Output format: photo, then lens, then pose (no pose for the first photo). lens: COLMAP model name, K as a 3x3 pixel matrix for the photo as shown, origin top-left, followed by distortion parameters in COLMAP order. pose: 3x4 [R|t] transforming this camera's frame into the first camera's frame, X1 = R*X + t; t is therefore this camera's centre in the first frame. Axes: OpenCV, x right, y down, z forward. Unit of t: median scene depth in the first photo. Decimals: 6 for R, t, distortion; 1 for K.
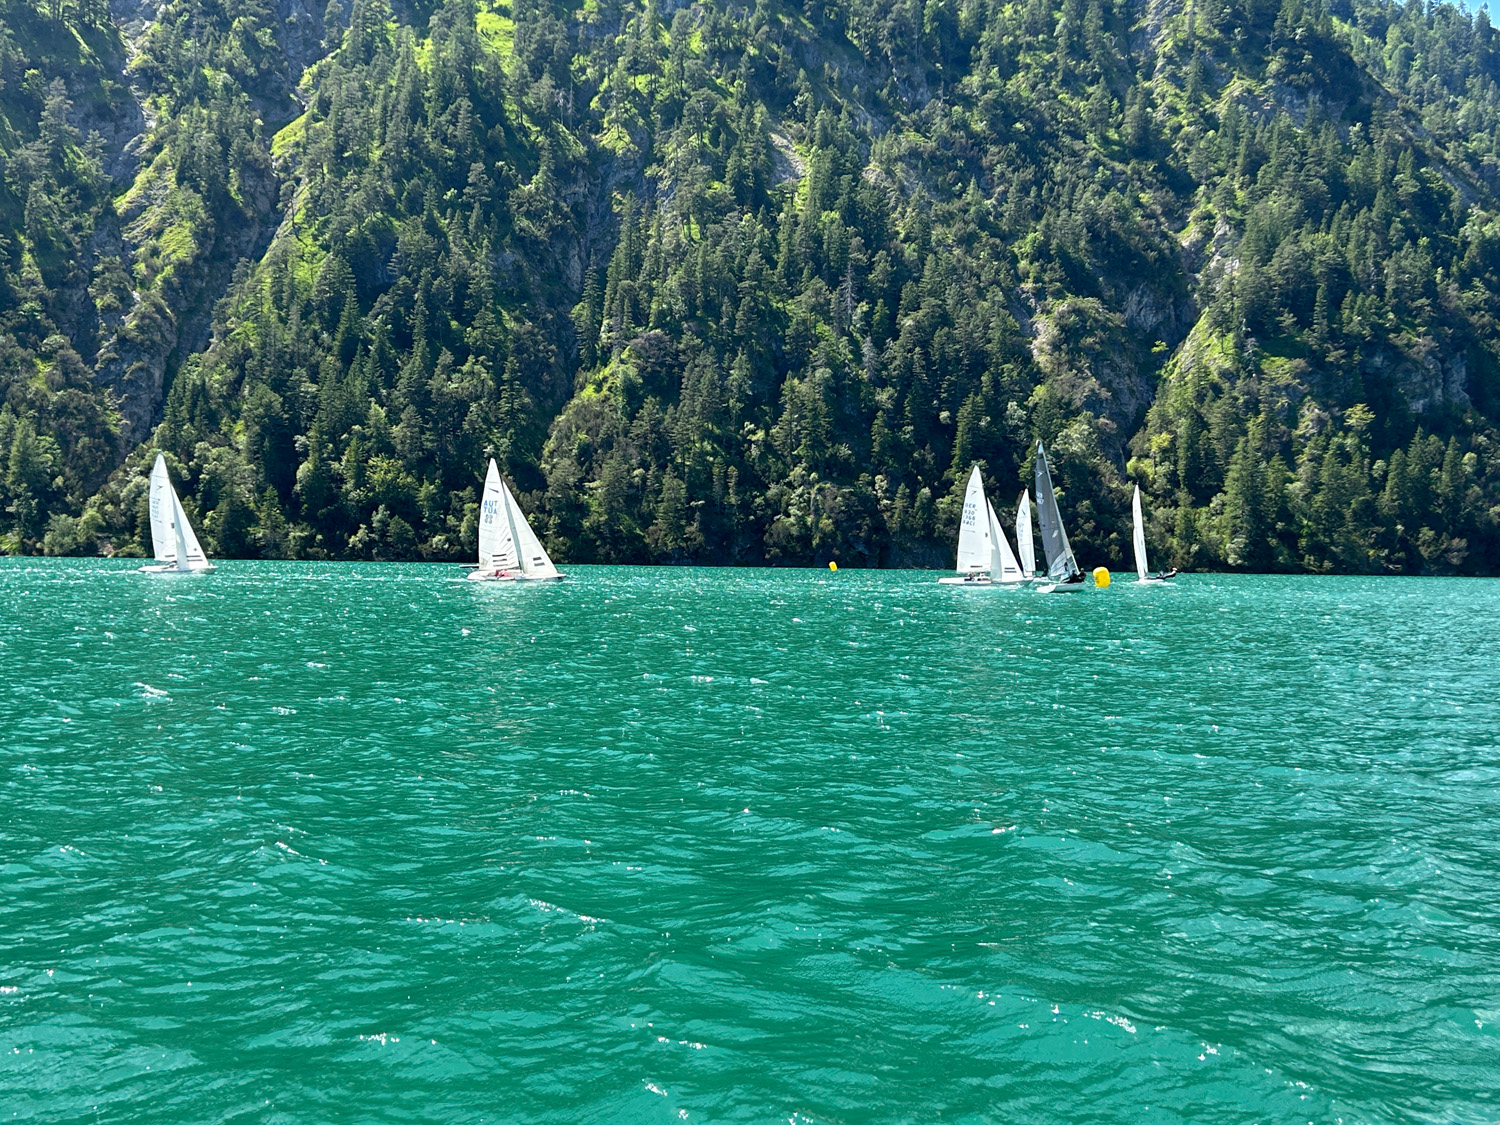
lens RADIAL K [[1680.0, 0, 757.3], [0, 1680.0, 561.1], [0, 0, 1]] dist [0.062957, 0.000000]
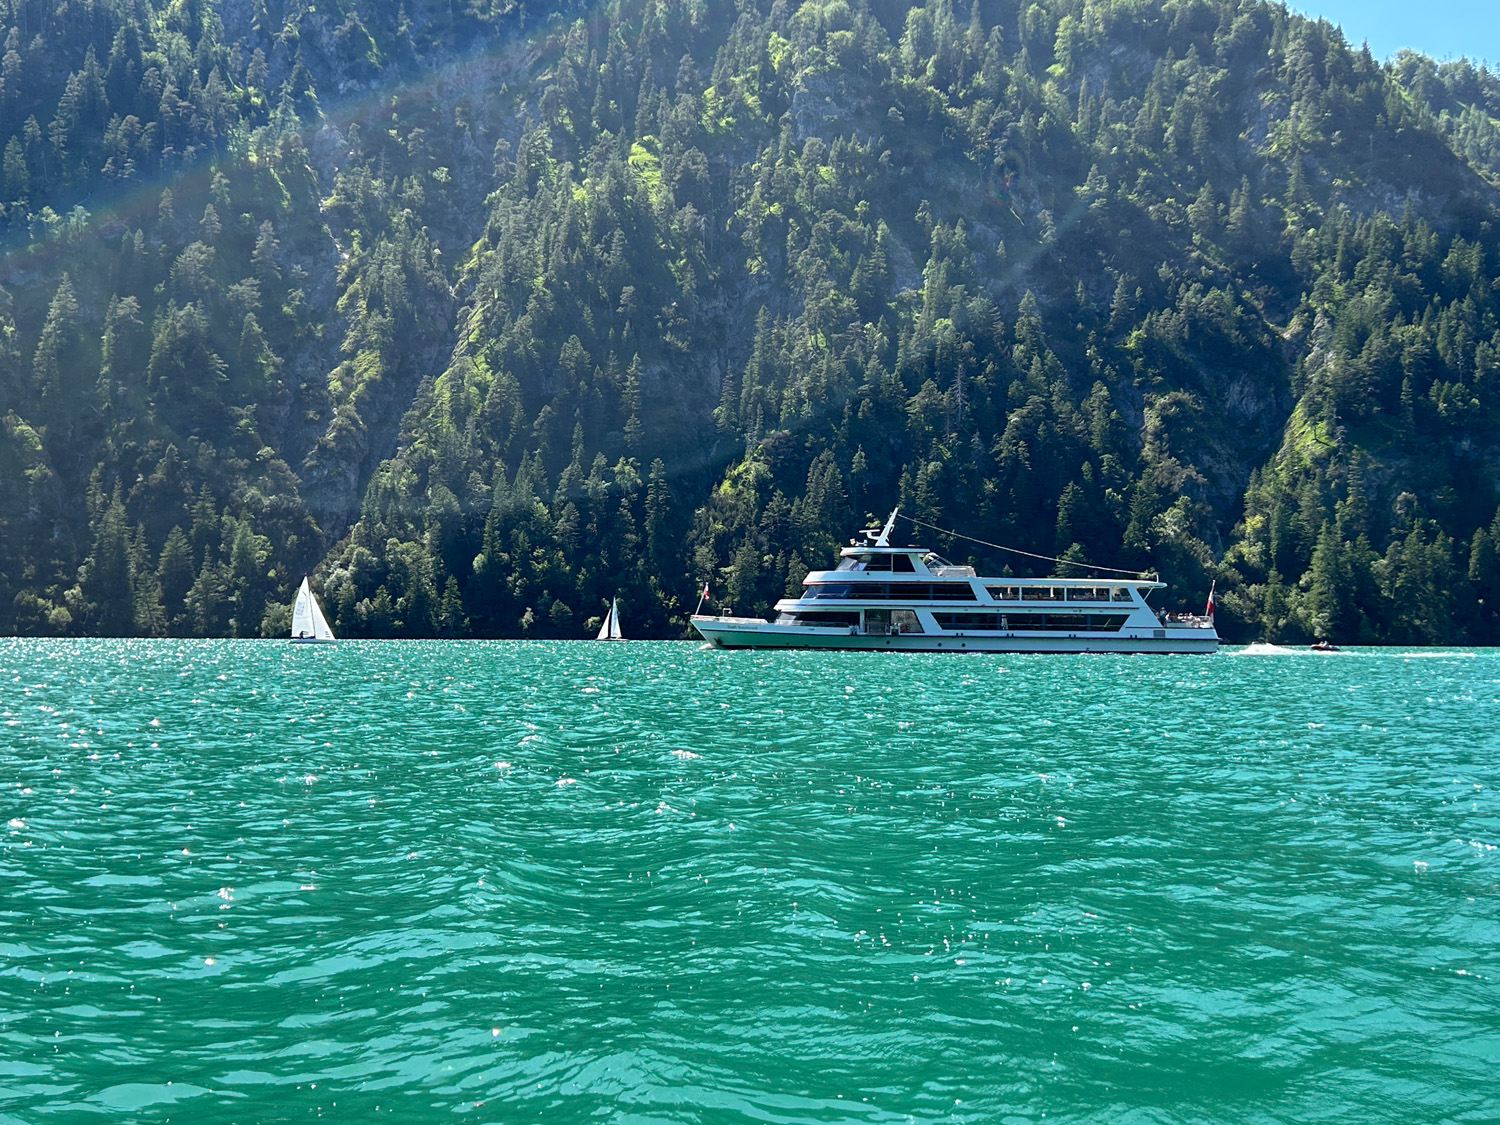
lens RADIAL K [[1680.0, 0, 758.9], [0, 1680.0, 572.0], [0, 0, 1]] dist [0.062957, 0.000000]
pose [[0.995738, -0.012742, -0.091340, 0.023344], [0.009023, 0.999117, -0.041024, 0.001791], [0.091782, 0.040025, 0.994974, -0.109258]]
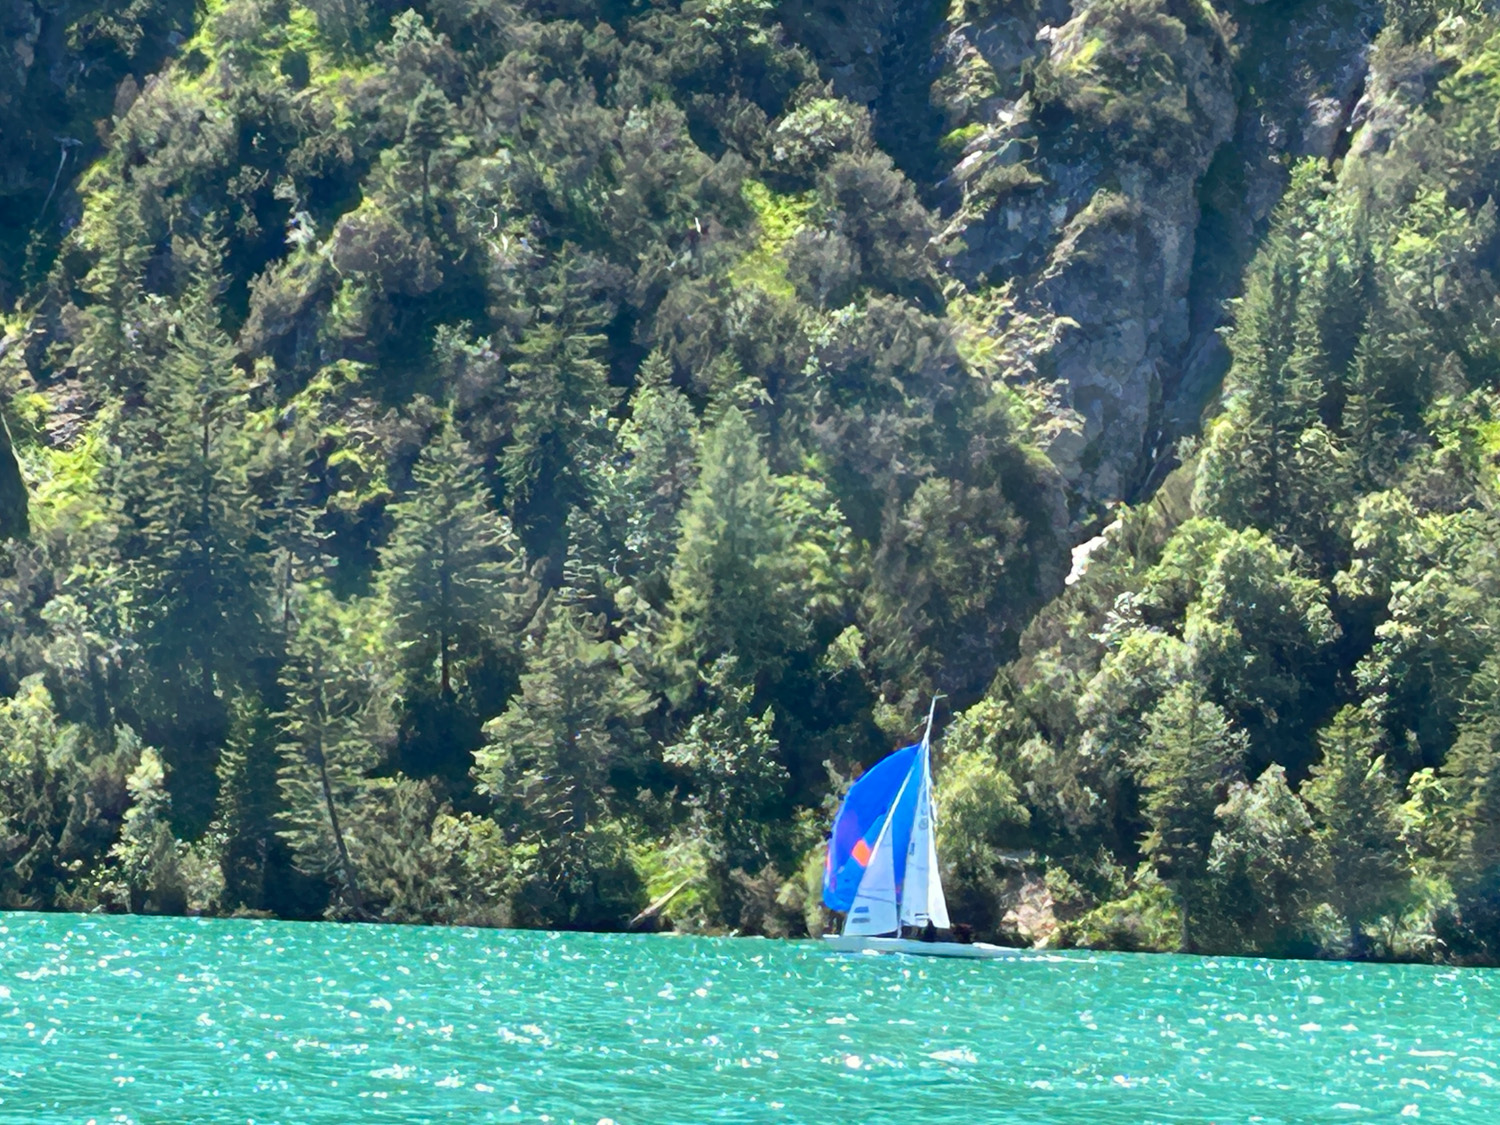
lens RADIAL K [[5842.8, 0, 831.7], [0, 5842.8, 566.9], [0, 0, 1]] dist [0.254402, 0.000000]
pose [[0.940401, -0.001750, -0.340064, -0.104475], [-0.021922, 0.997595, -0.065755, -0.000796], [0.339362, 0.069291, 0.938100, 0.155188]]
